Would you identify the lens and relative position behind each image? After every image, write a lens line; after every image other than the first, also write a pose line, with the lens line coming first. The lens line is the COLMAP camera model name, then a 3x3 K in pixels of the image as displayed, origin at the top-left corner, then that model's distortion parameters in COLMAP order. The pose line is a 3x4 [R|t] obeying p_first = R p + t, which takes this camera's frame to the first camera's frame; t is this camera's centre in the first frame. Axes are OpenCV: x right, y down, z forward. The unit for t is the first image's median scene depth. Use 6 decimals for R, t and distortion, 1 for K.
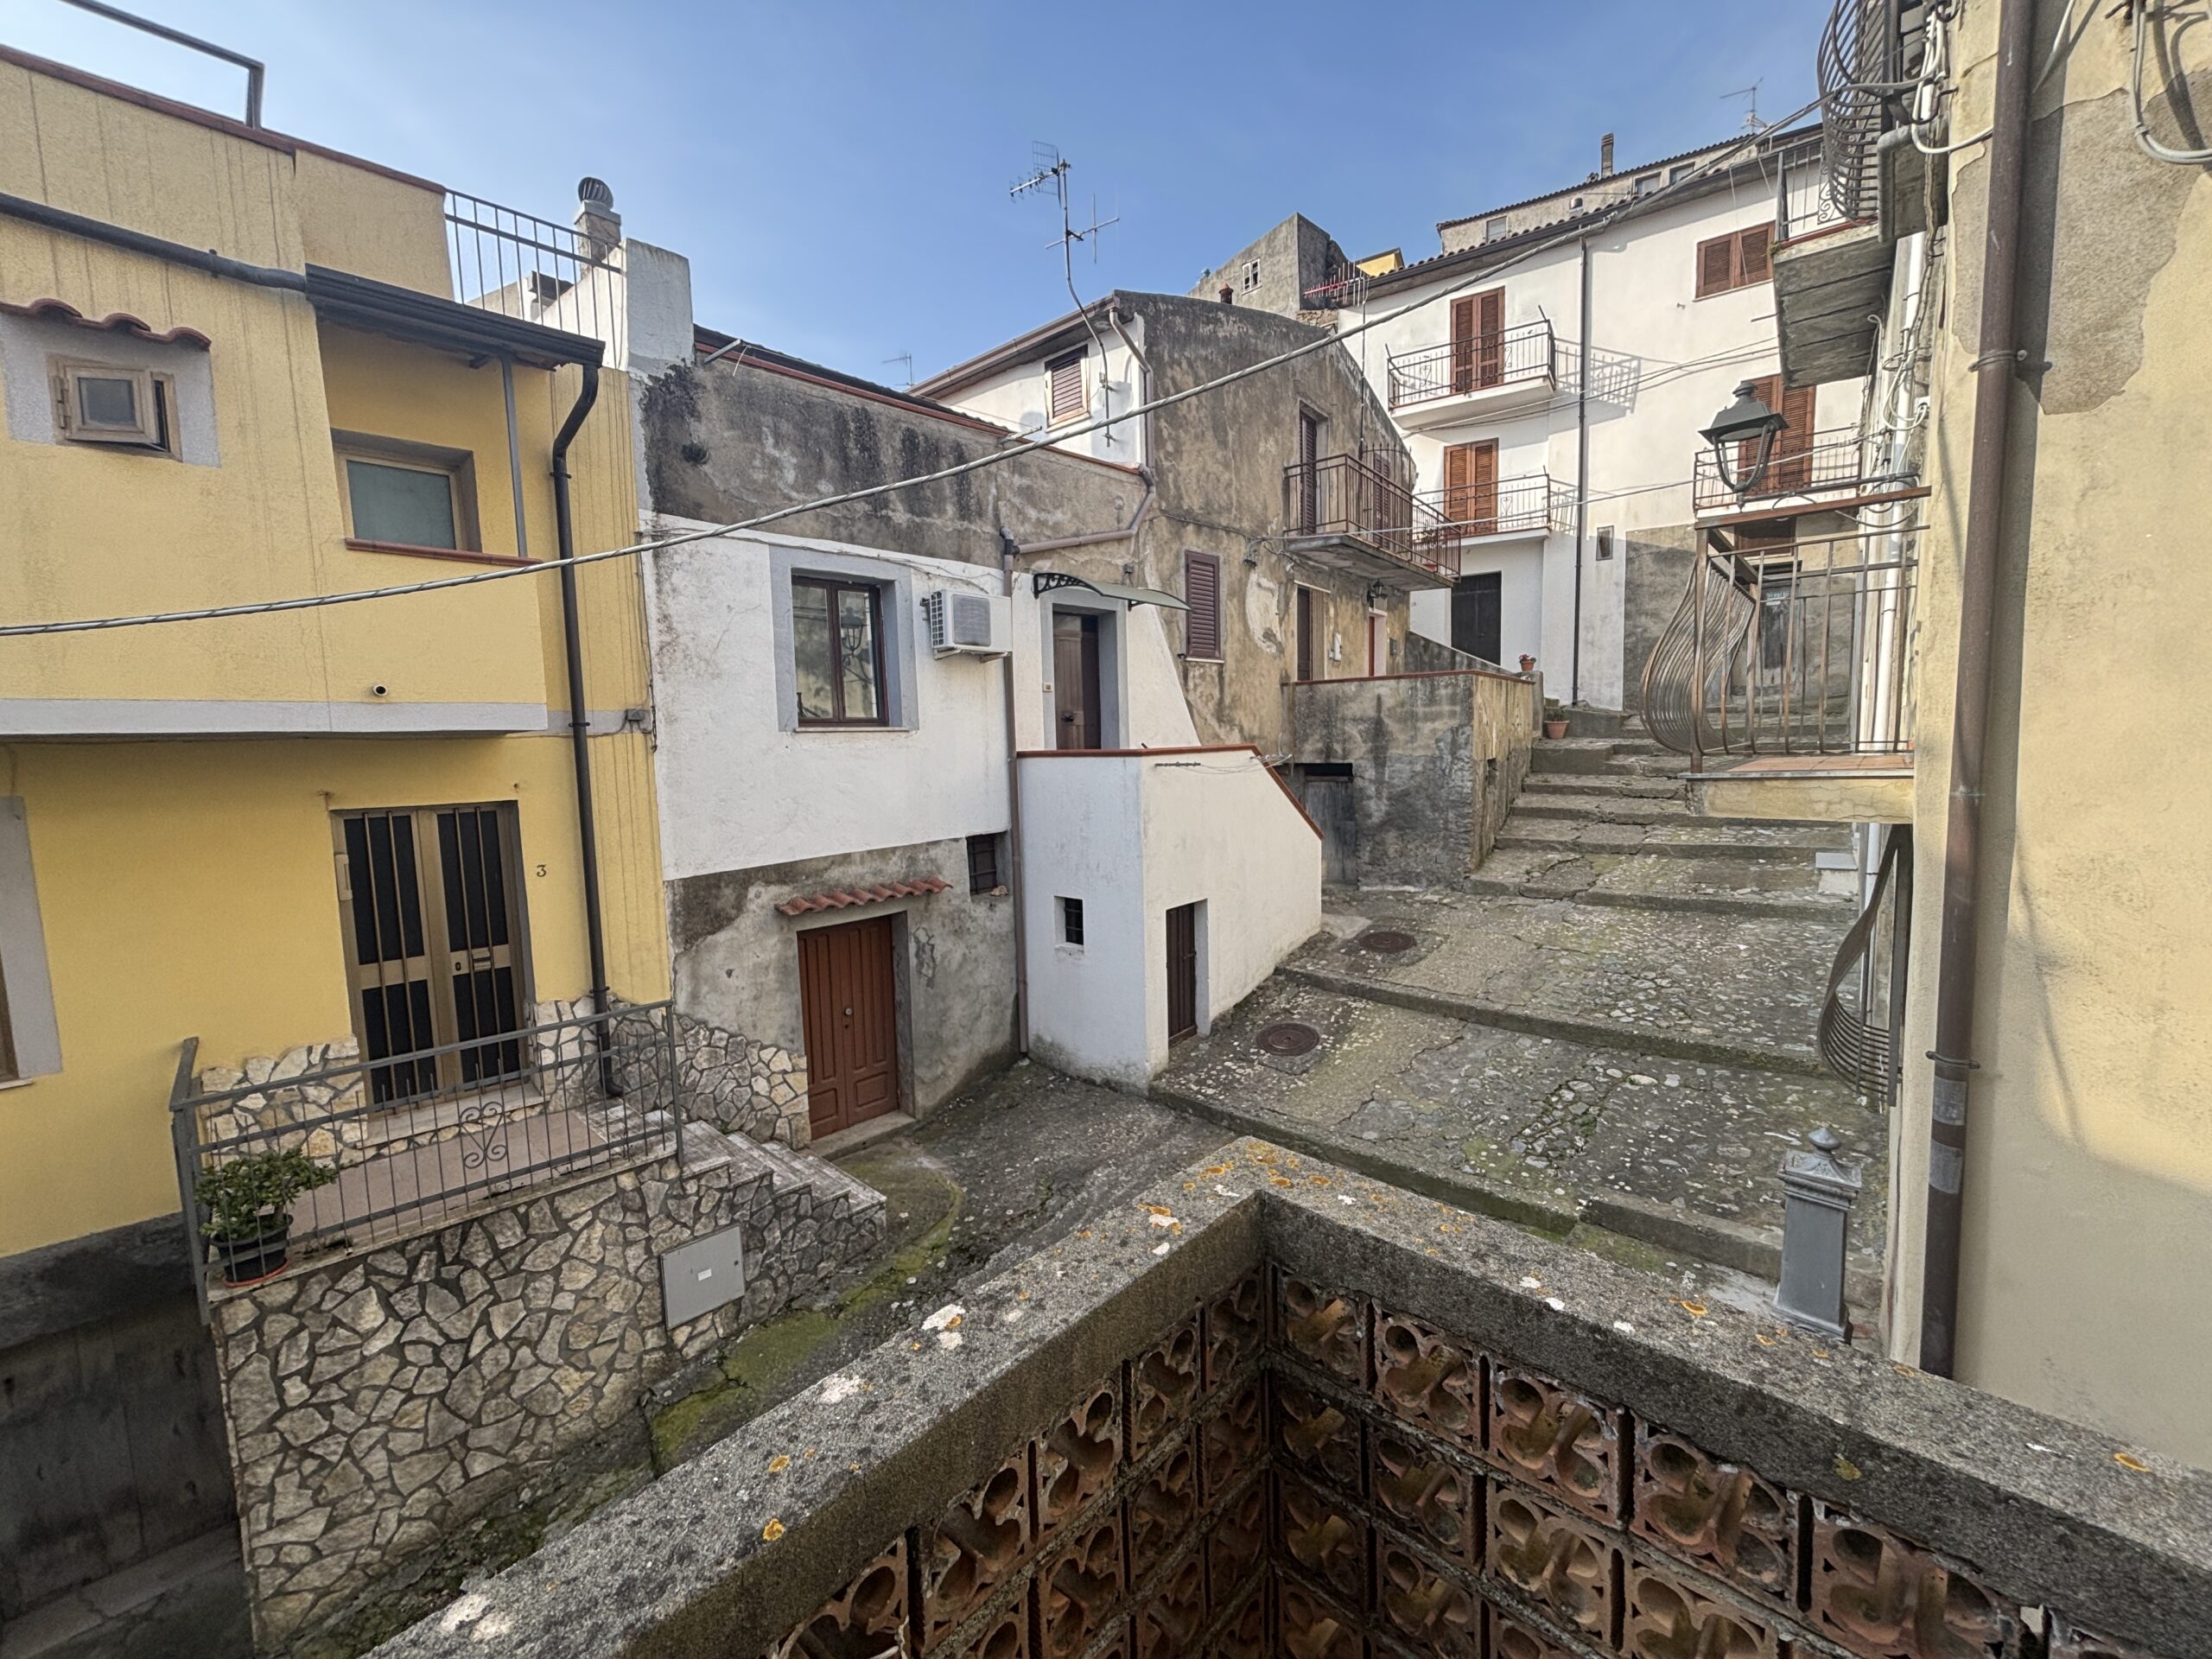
lens RADIAL K [[895.4, 0, 1099.7], [0, 895.4, 830.4], [0, 0, 1]] dist [0.004582, -0.002595]
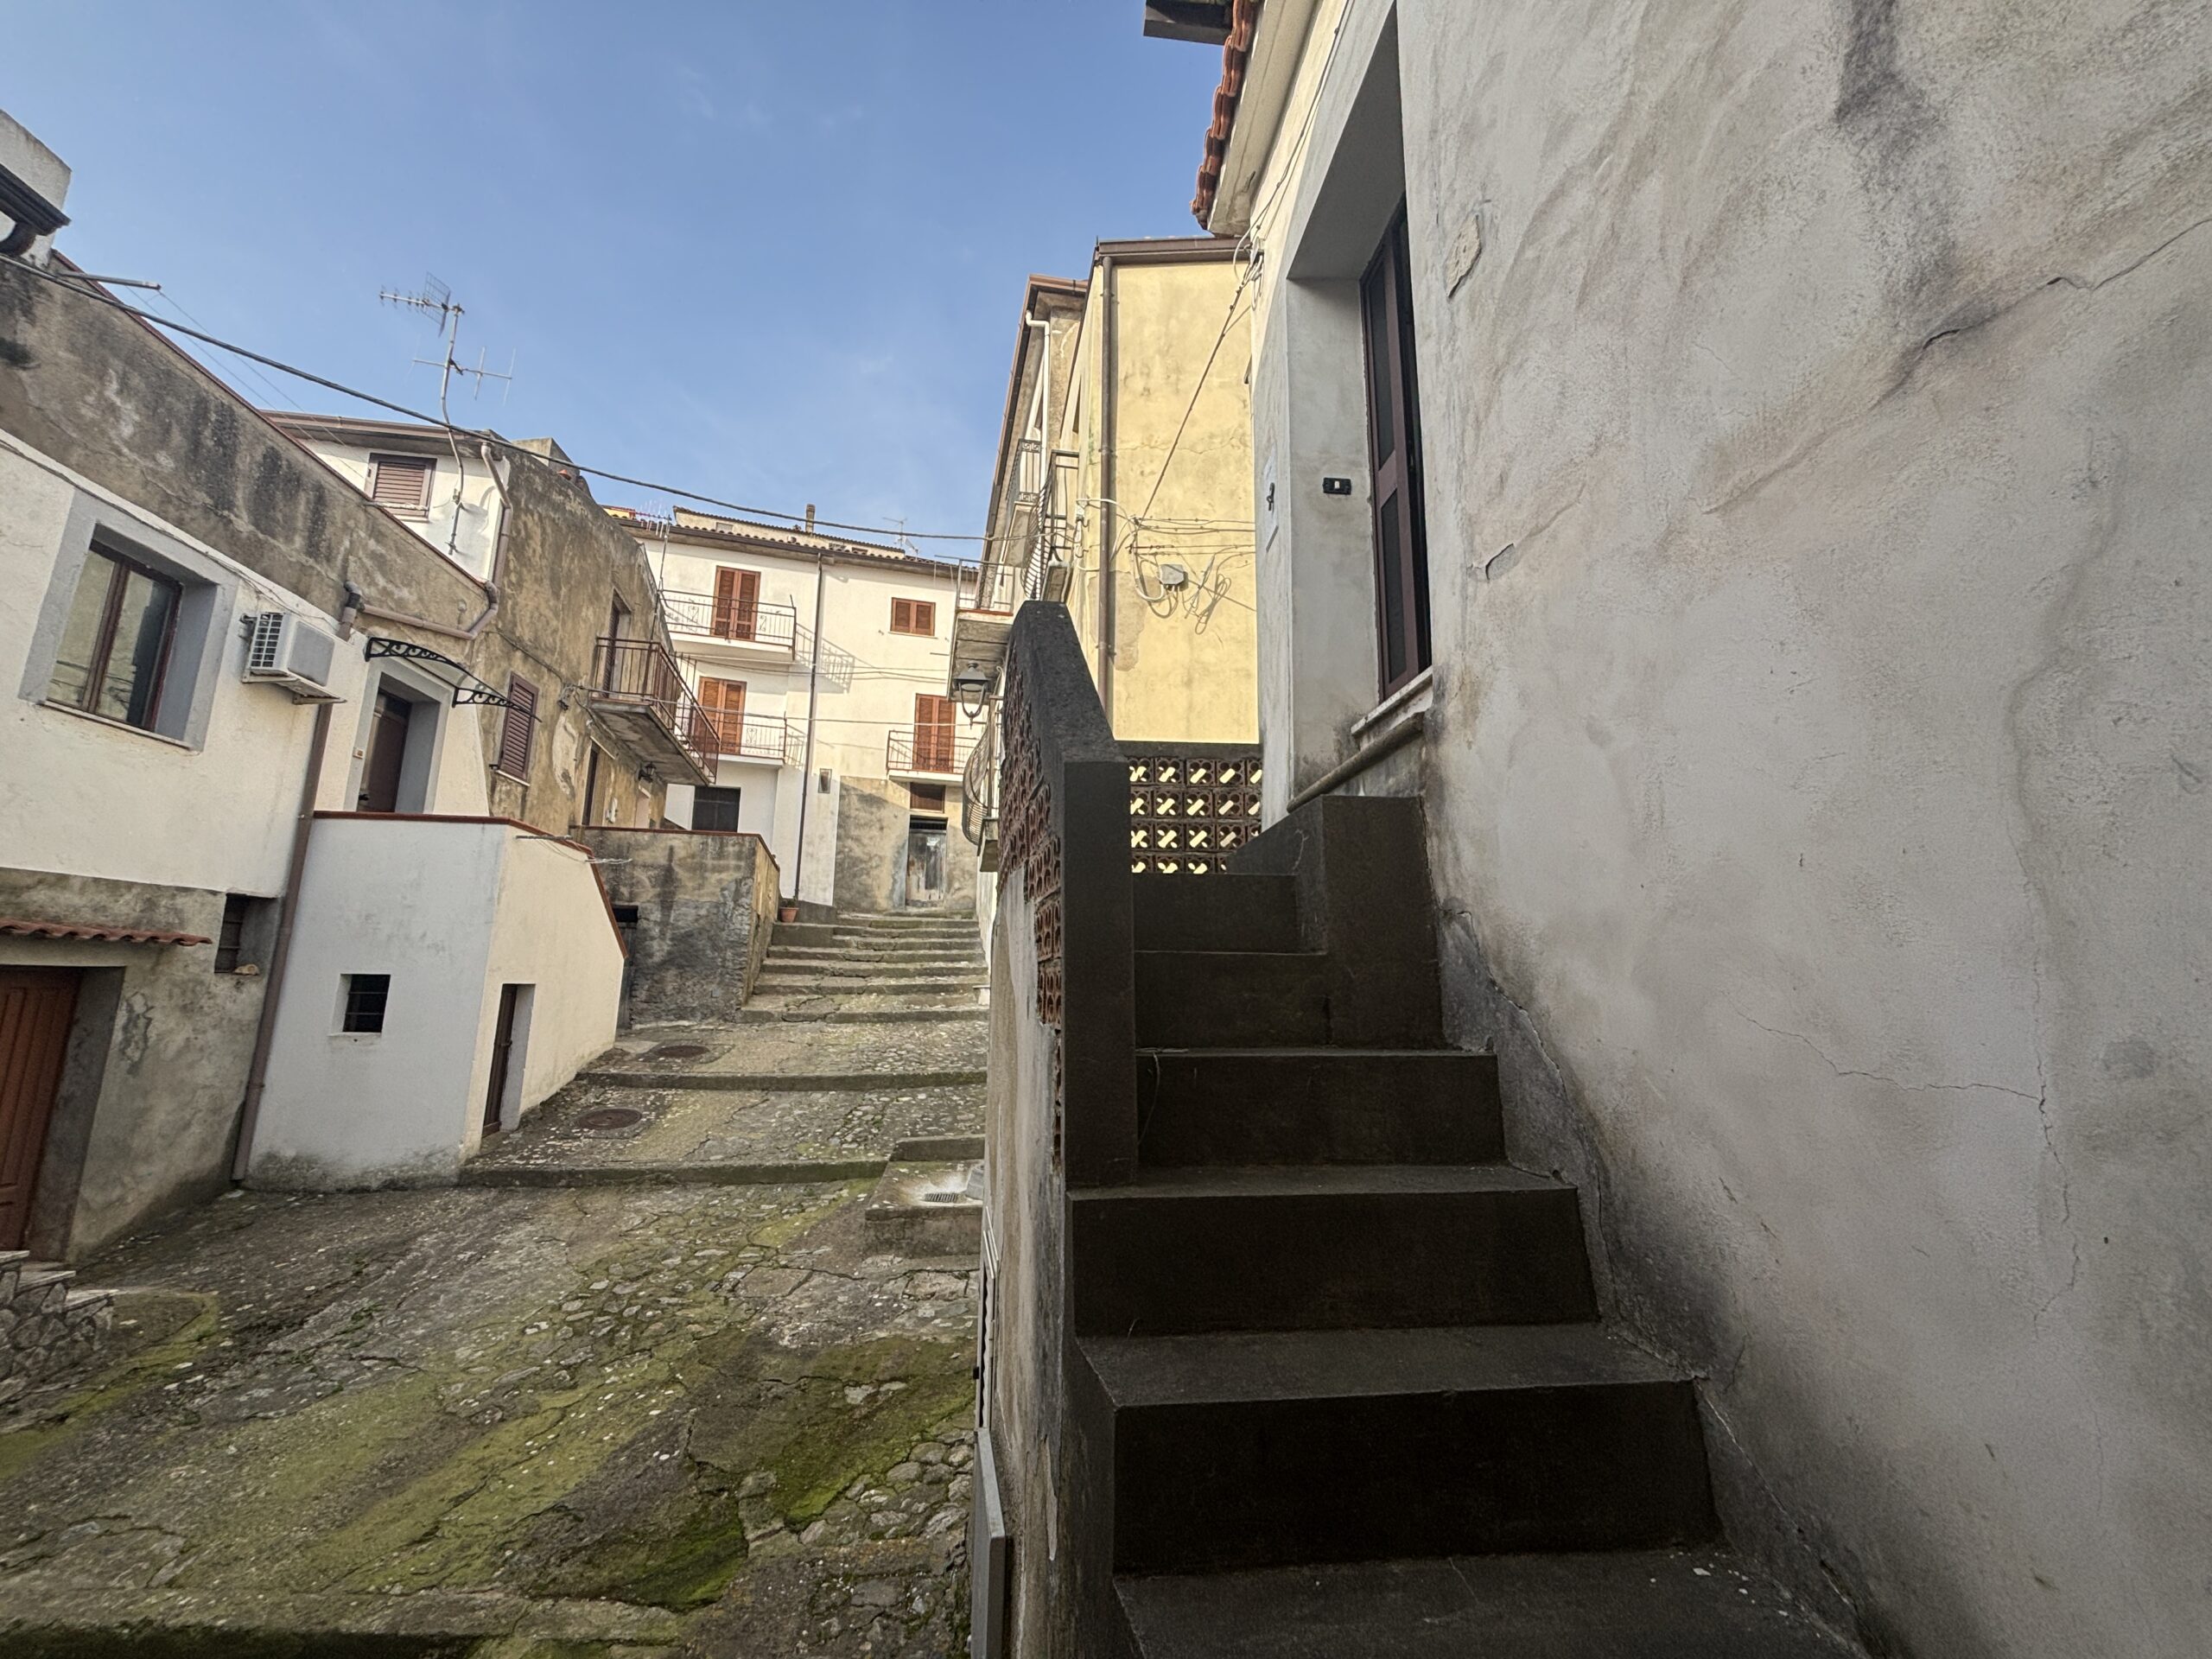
lens RADIAL K [[895.4, 0, 1110.0], [0, 895.4, 822.1], [0, 0, 1]] dist [0.004582, -0.002595]
pose [[0.635284, 0.178810, 0.751293, -0.231900], [0.046736, 0.962142, -0.268511, 0.180252], [-0.770863, 0.205693, 0.602877, -0.134771]]
